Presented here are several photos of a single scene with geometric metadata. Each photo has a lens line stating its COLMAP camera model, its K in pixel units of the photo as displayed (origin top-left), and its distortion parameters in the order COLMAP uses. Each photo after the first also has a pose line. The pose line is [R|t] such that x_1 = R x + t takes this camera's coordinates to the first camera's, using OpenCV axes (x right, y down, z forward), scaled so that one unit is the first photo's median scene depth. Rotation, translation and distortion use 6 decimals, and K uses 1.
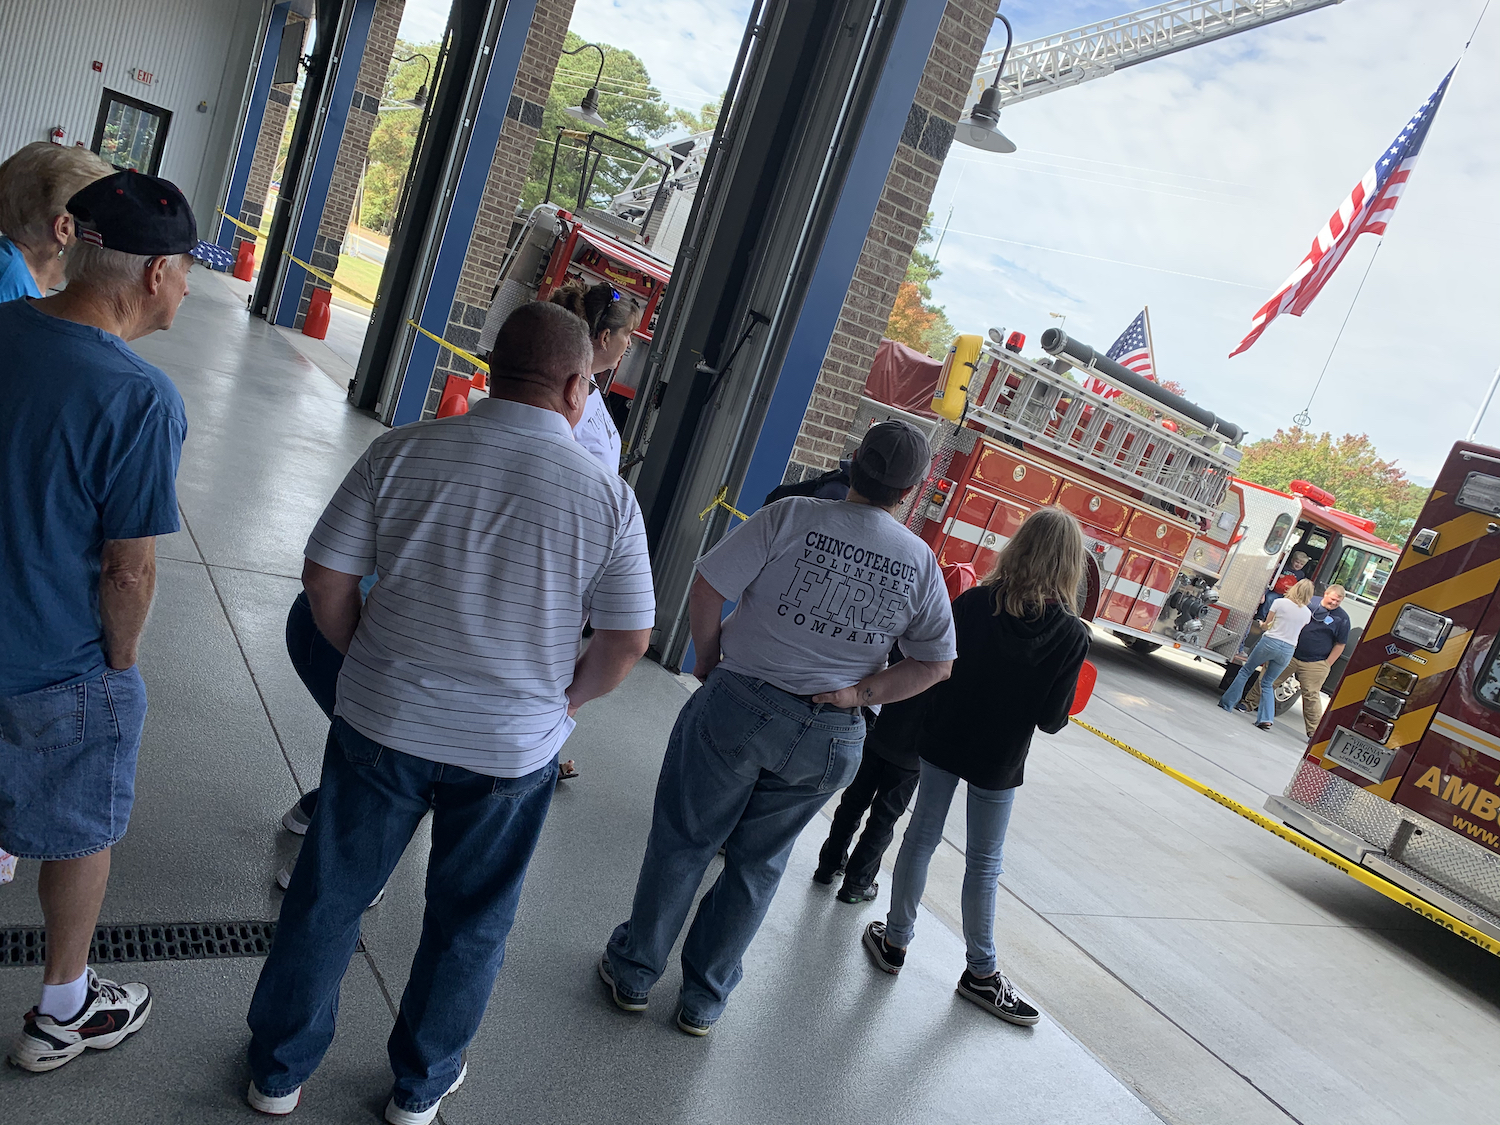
lens RADIAL K [[1137.5, 0, 757.0], [0, 1137.5, 565.2], [0, 0, 1]] dist [0.024390, -0.000492]
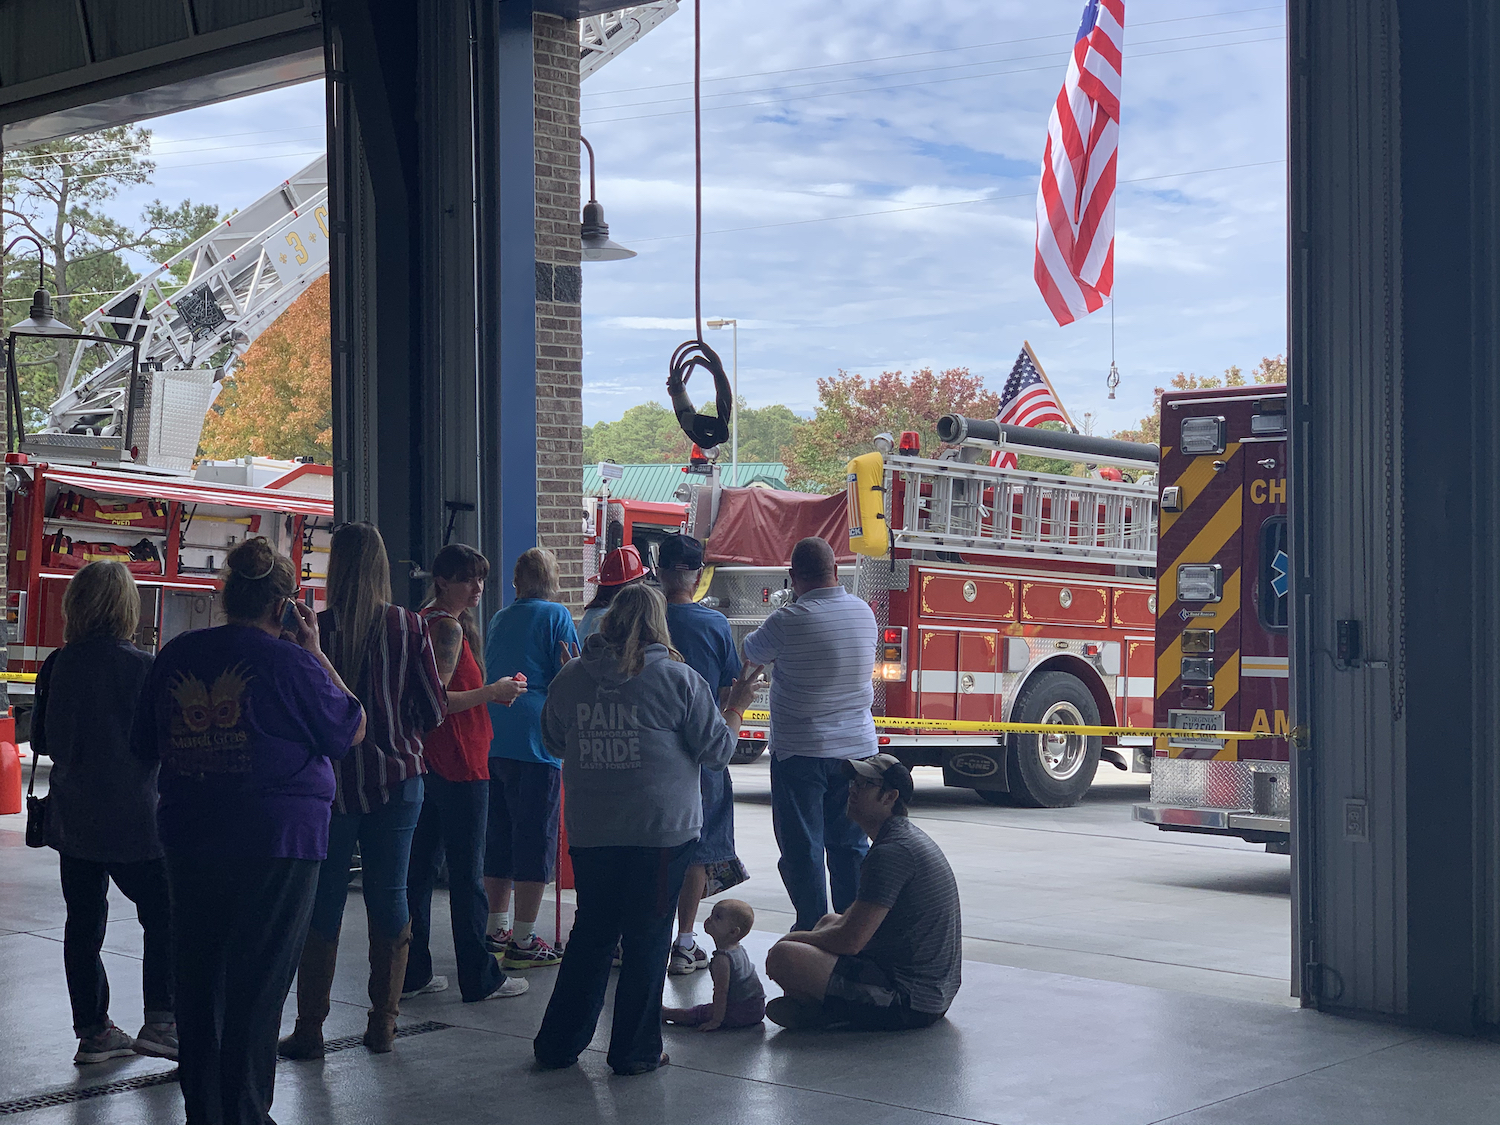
lens RADIAL K [[2367.4, 0, 749.9], [0, 2367.4, 562.7], [0, 0, 1]] dist [-0.026914, 0.000000]
pose [[0.916594, -0.329112, 0.227027, -0.213510], [0.358859, 0.927557, -0.104206, 0.109190], [-0.176285, 0.176986, 0.968297, -0.858716]]
